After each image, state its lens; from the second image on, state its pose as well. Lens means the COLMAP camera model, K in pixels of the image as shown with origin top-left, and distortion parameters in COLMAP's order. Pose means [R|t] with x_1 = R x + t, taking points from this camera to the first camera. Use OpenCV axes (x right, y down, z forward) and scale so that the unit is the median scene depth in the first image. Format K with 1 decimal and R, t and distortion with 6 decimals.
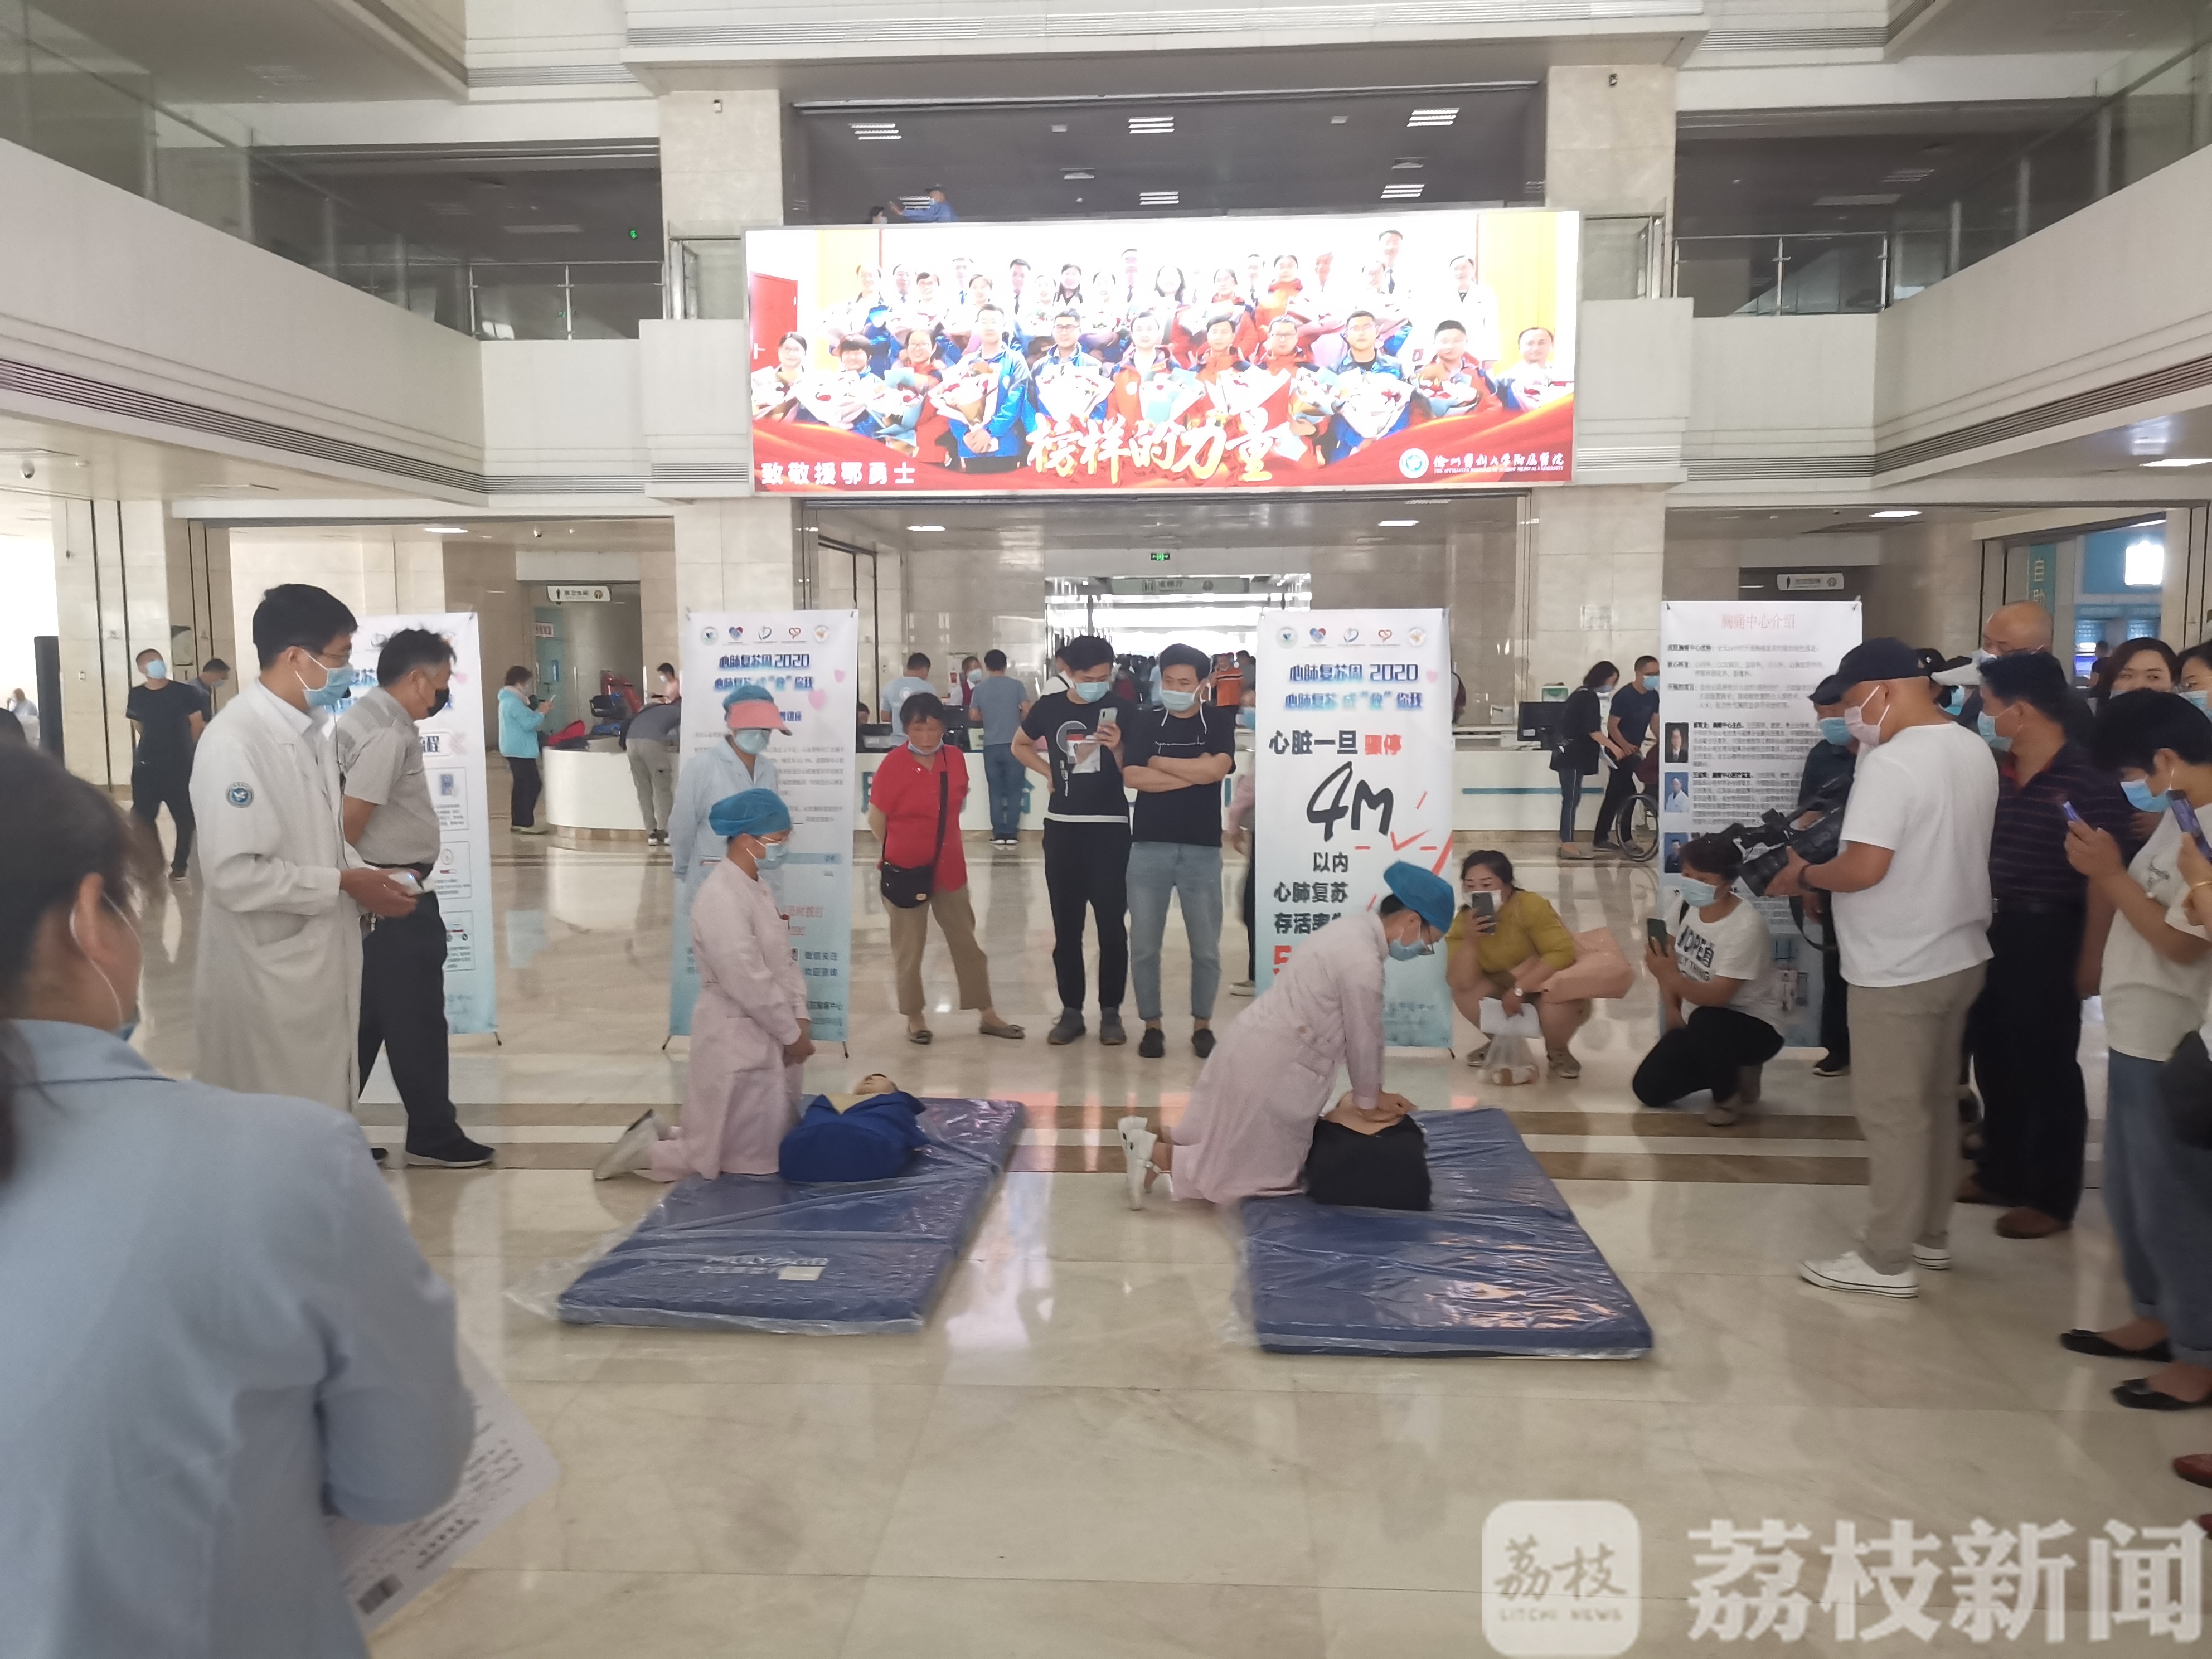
lens RADIAL K [[1711.7, 0, 1101.3], [0, 1711.7, 831.5], [0, 0, 1]] dist [0.041647, -0.022582]
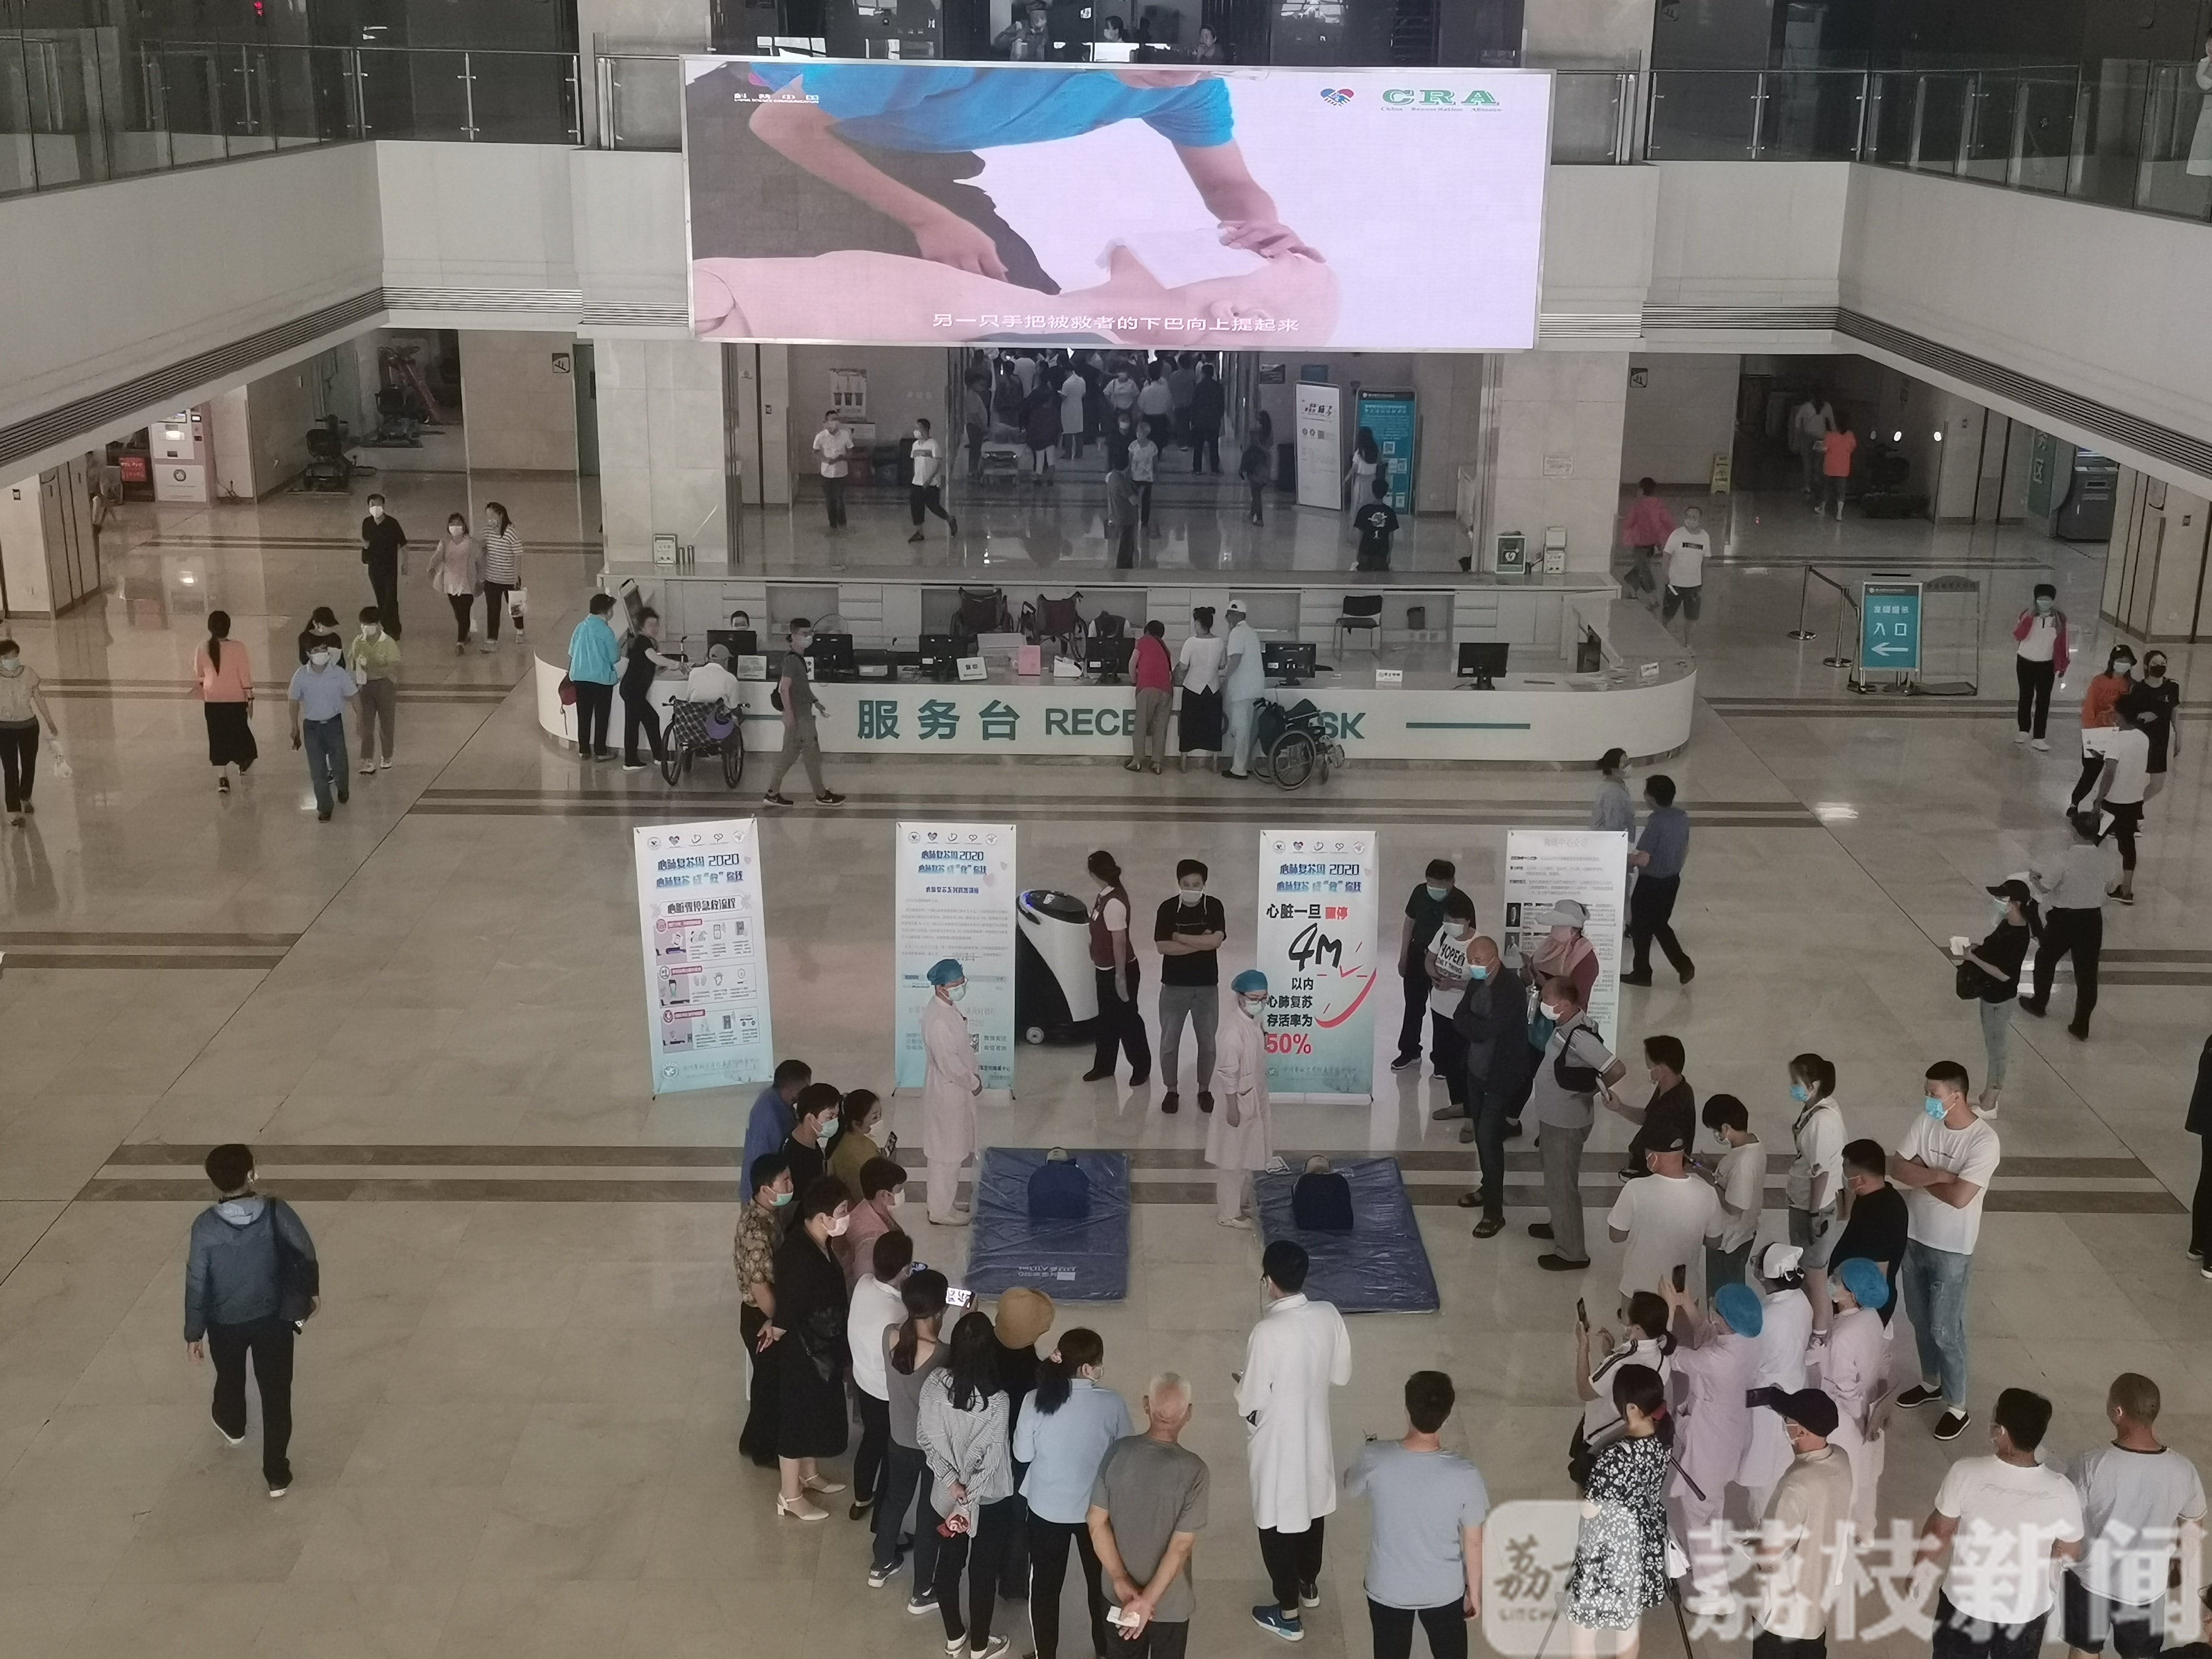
lens RADIAL K [[2597.6, 0, 1104.7], [0, 2597.6, 825.4], [0, 0, 1]] dist [0.022363, 0.000000]
pose [[0.997046, -0.002421, 0.076767, -0.240523], [-0.013037, 0.979665, 0.200216, -0.617383], [-0.075691, -0.200626, 0.976740, -1.354104]]
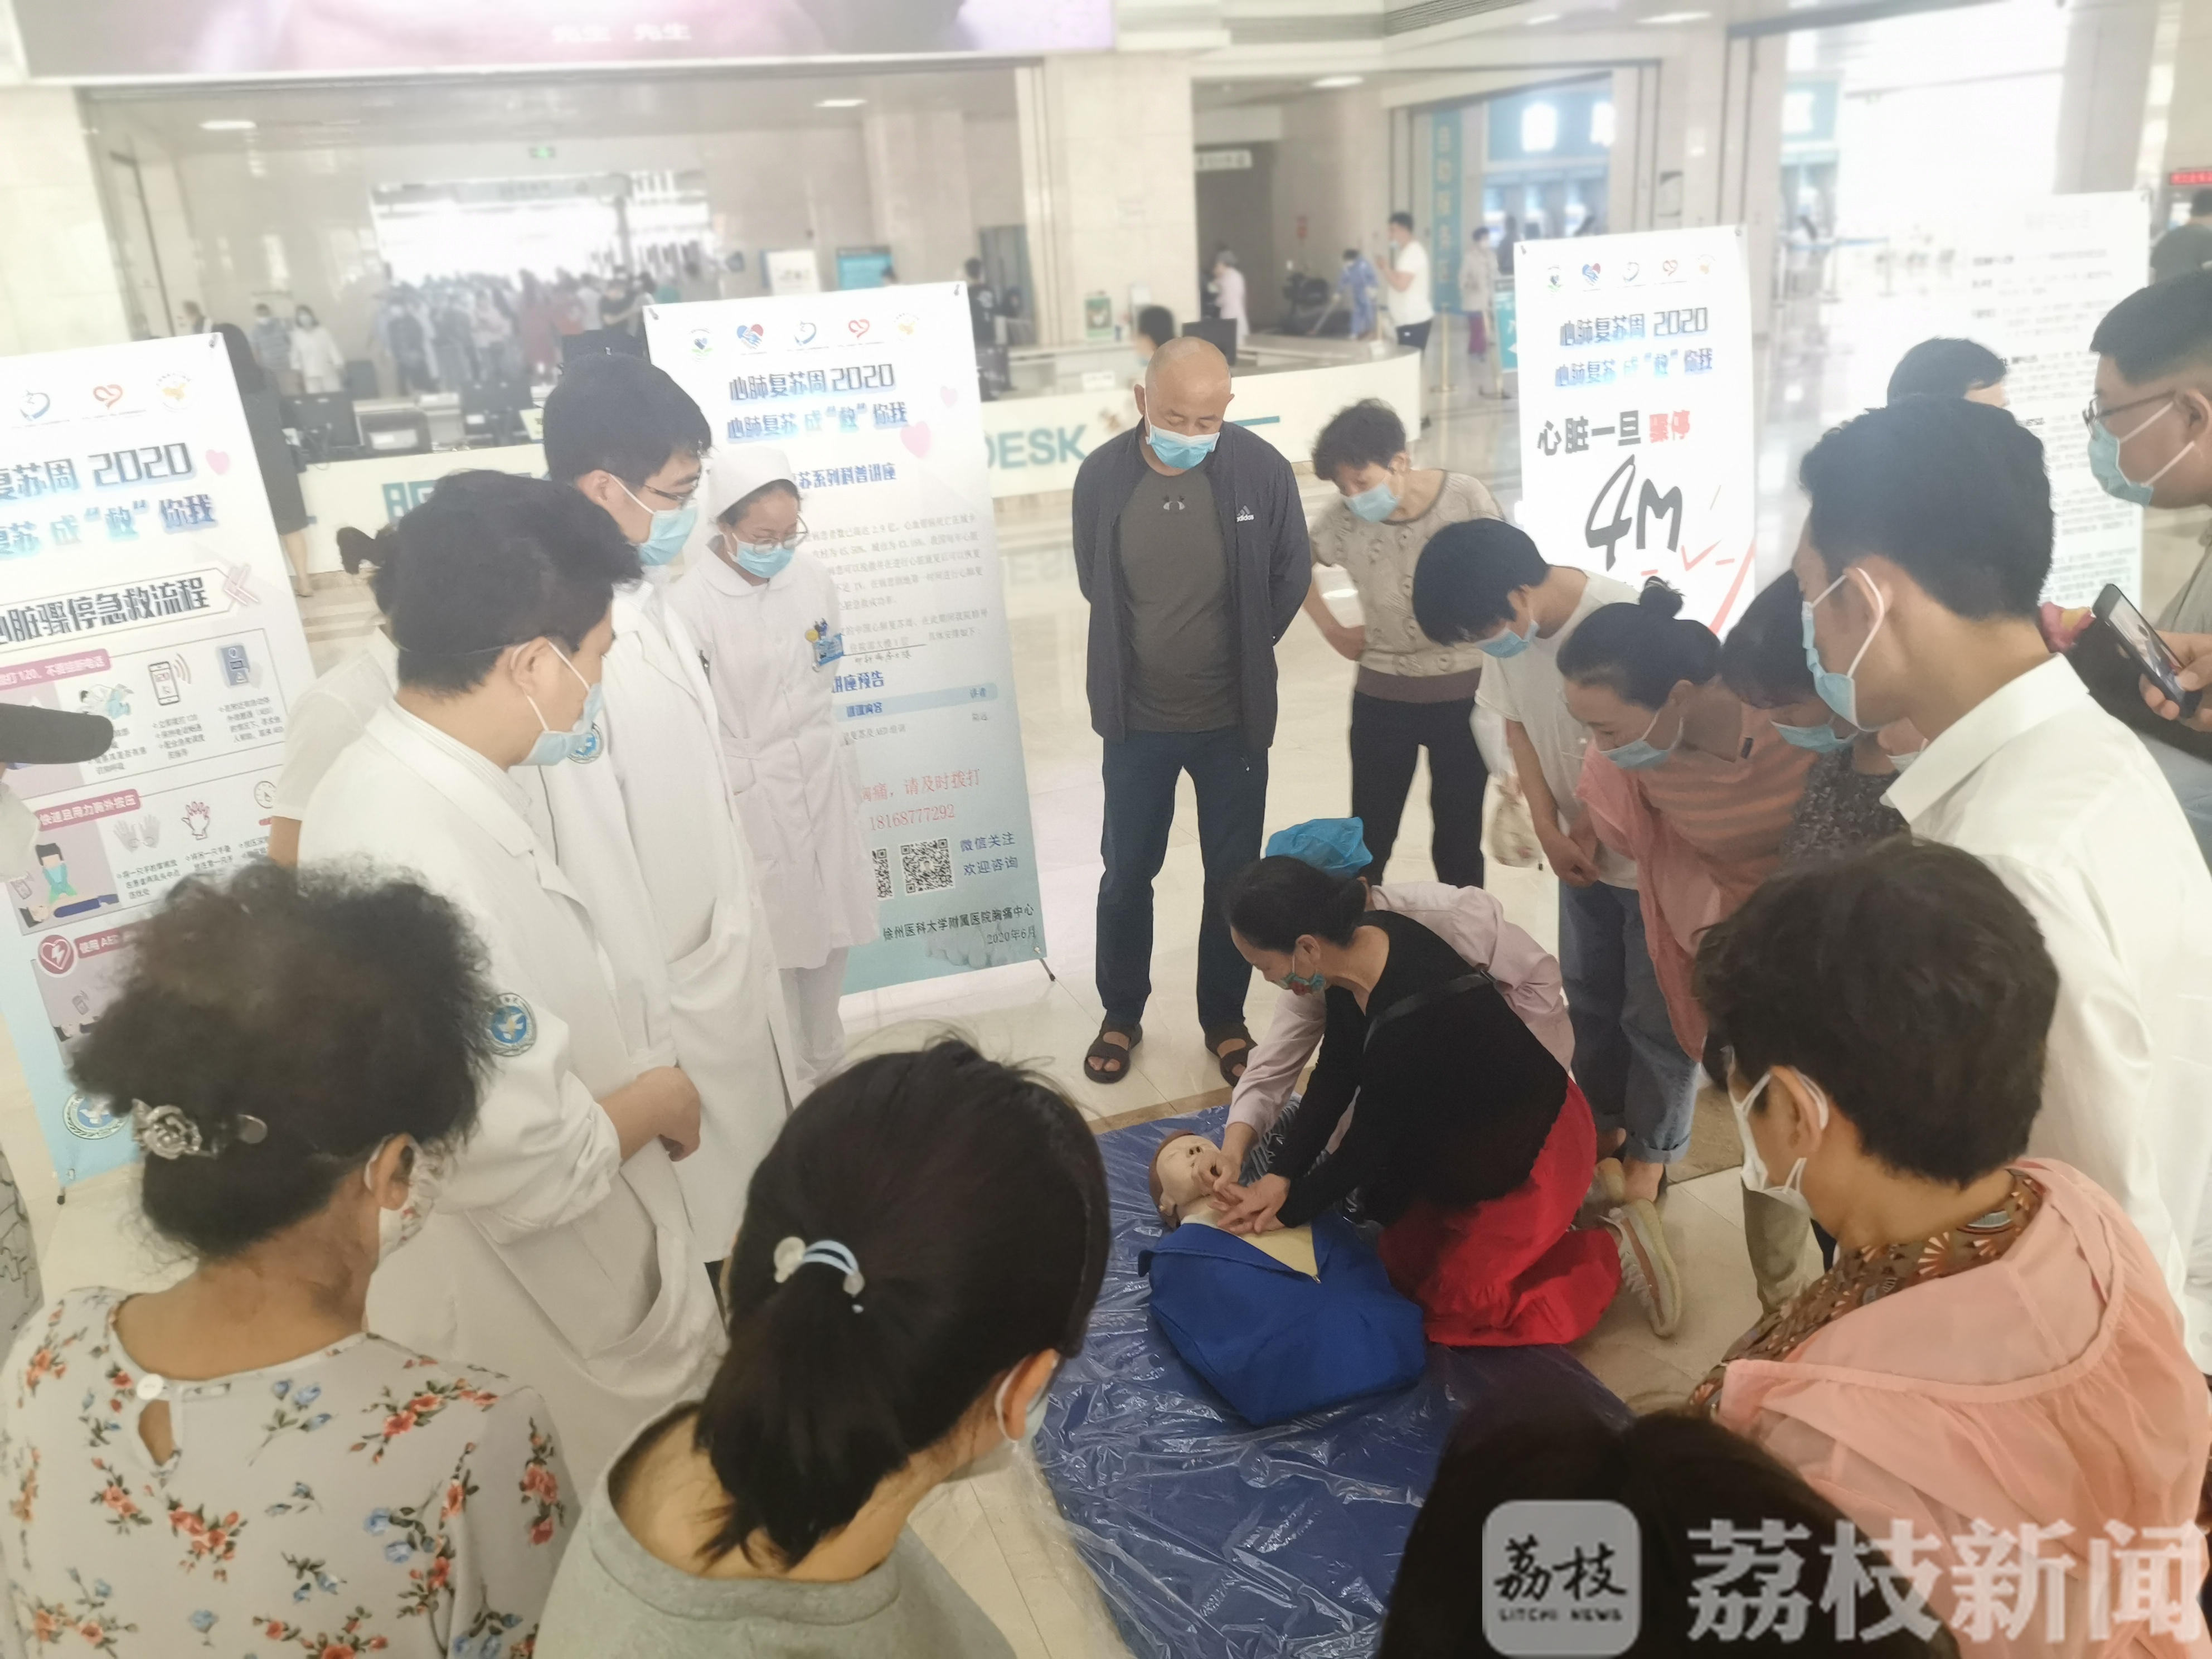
lens RADIAL K [[1711.7, 0, 1090.3], [0, 1711.7, 835.8], [0, 0, 1]] dist [0.041647, -0.022582]
pose [[0.907991, -0.185511, 0.375682, -0.364498], [0.097239, 0.965461, 0.241723, -0.083408], [-0.407549, -0.182951, 0.894669, 0.414524]]
